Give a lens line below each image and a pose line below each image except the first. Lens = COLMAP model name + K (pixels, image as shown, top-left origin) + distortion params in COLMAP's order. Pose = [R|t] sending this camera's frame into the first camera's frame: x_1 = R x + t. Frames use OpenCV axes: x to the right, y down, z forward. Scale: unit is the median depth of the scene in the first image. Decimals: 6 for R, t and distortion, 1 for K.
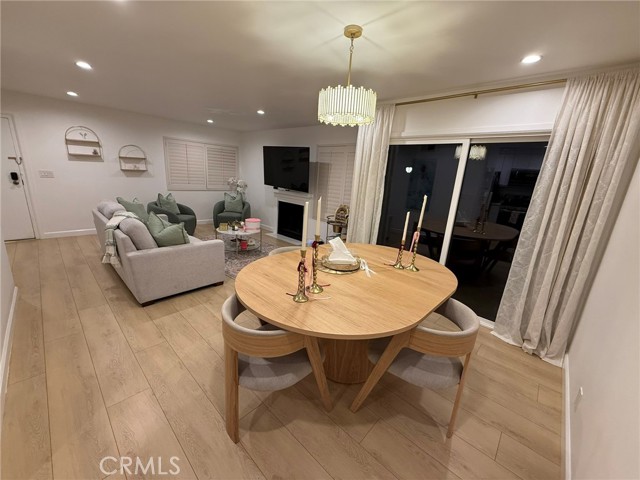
lens RADIAL K [[255.4, 0, 320.0], [0, 255.4, 240.6], [0, 0, 1]] dist [-0.000396, 0.000284]
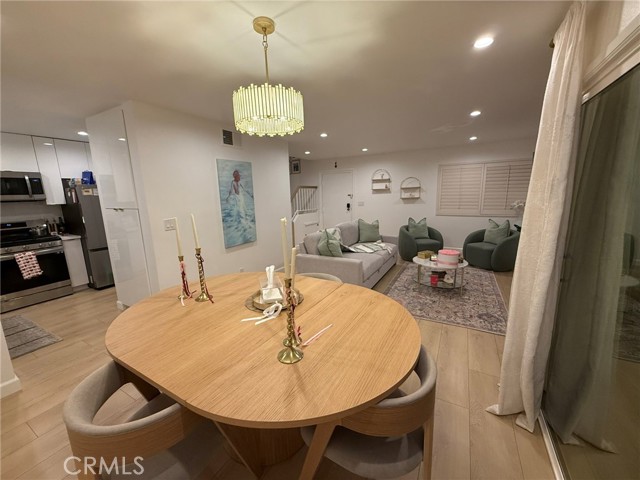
lens RADIAL K [[255.4, 0, 319.2], [0, 255.4, 241.8], [0, 0, 1]] dist [-0.000396, 0.000284]
pose [[0.234775, 0.109260, -0.965890, 0.710449], [-0.206186, 0.976649, 0.060360, -0.134171], [0.949930, 0.184982, 0.251821, 0.728658]]
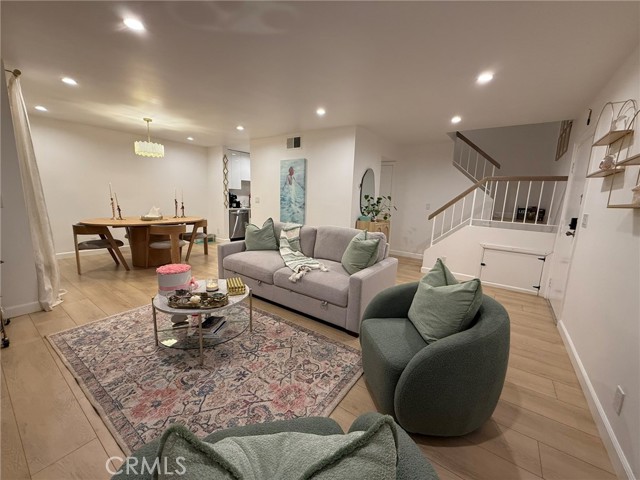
lens RADIAL K [[255.4, 0, 319.8], [0, 255.4, 239.8], [0, 0, 1]] dist [-0.000396, 0.000284]
pose [[-0.986619, -0.079998, -0.142065, -0.827831], [-0.131455, 0.905757, 0.402894, -0.652177], [0.096446, 0.416178, -0.904154, 2.567675]]
